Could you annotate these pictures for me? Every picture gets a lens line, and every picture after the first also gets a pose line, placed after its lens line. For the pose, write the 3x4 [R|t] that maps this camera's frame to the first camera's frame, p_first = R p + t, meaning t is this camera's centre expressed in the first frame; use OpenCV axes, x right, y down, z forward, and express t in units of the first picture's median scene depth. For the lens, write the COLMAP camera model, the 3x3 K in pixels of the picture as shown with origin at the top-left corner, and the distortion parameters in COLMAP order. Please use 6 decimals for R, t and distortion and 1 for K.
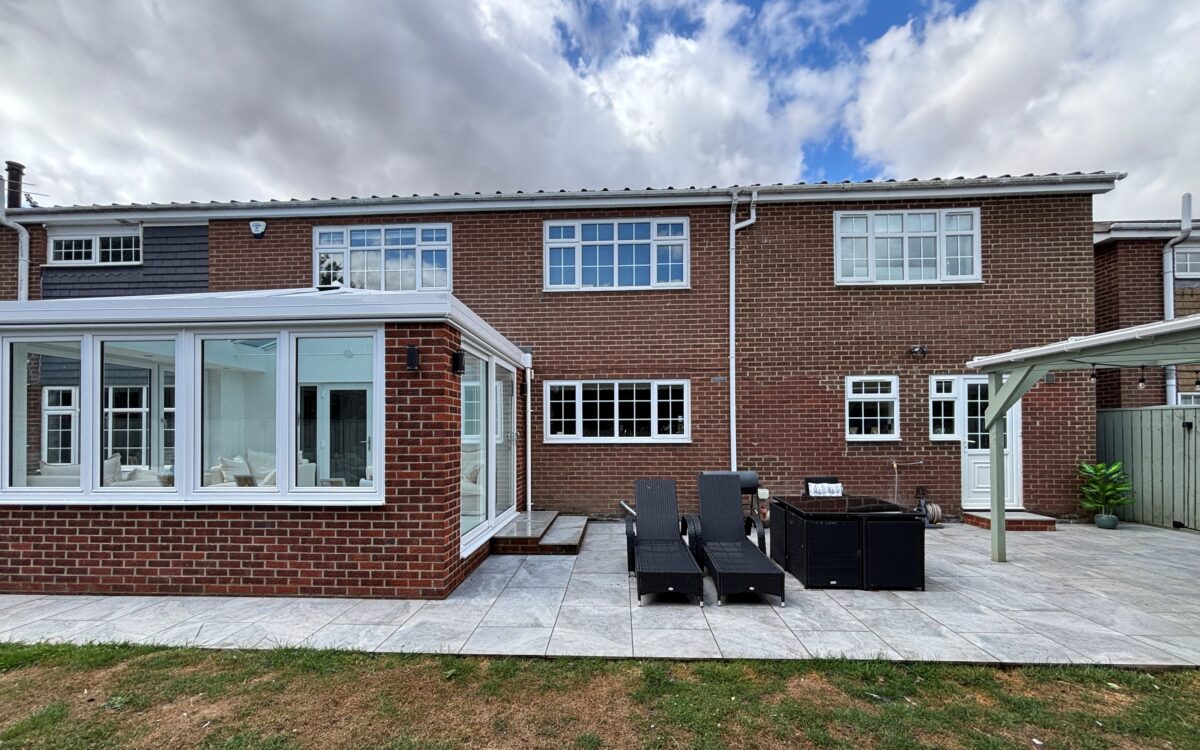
lens RADIAL K [[485.2, 0, 583.9], [0, 485.2, 431.2], [0, 0, 1]] dist [-0.002666, 0.000561]
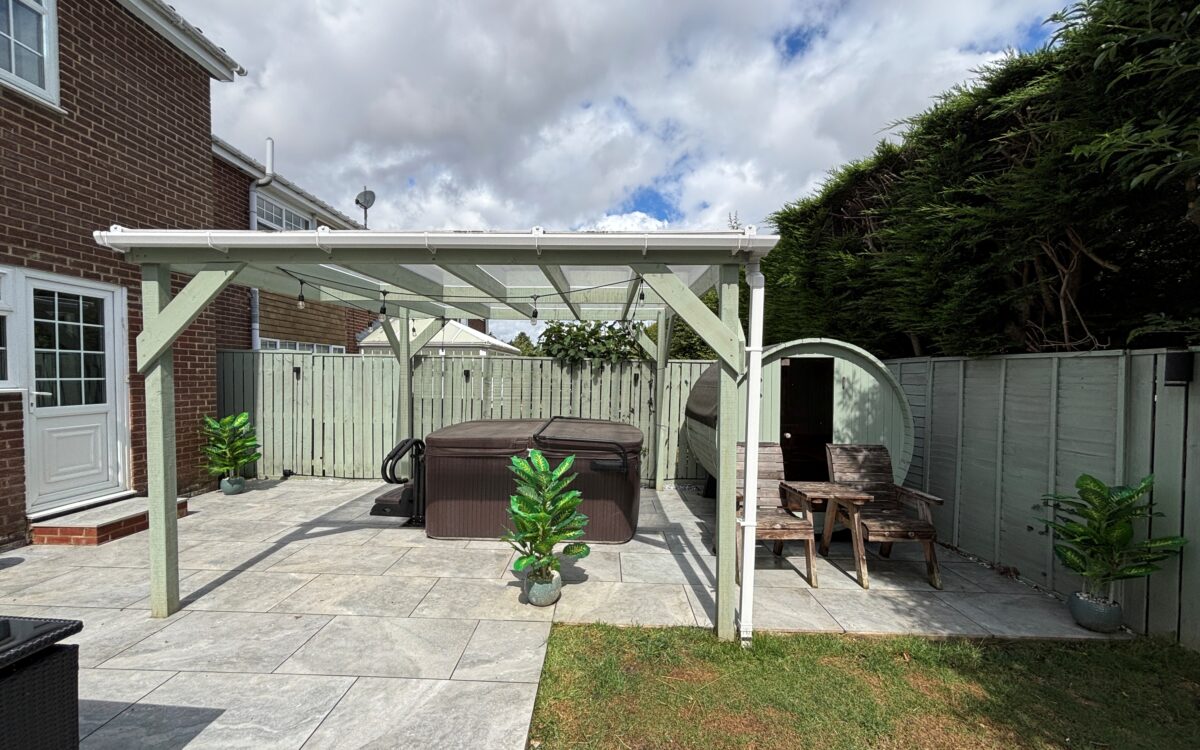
lens RADIAL K [[485.2, 0, 619.9], [0, 485.2, 392.6], [0, 0, 1]] dist [-0.002666, 0.000561]
pose [[-0.069550, -0.028416, 0.997174, 0.200541], [-0.014349, 0.999519, 0.027482, -0.004397], [-0.997475, -0.012397, -0.069925, 0.378372]]
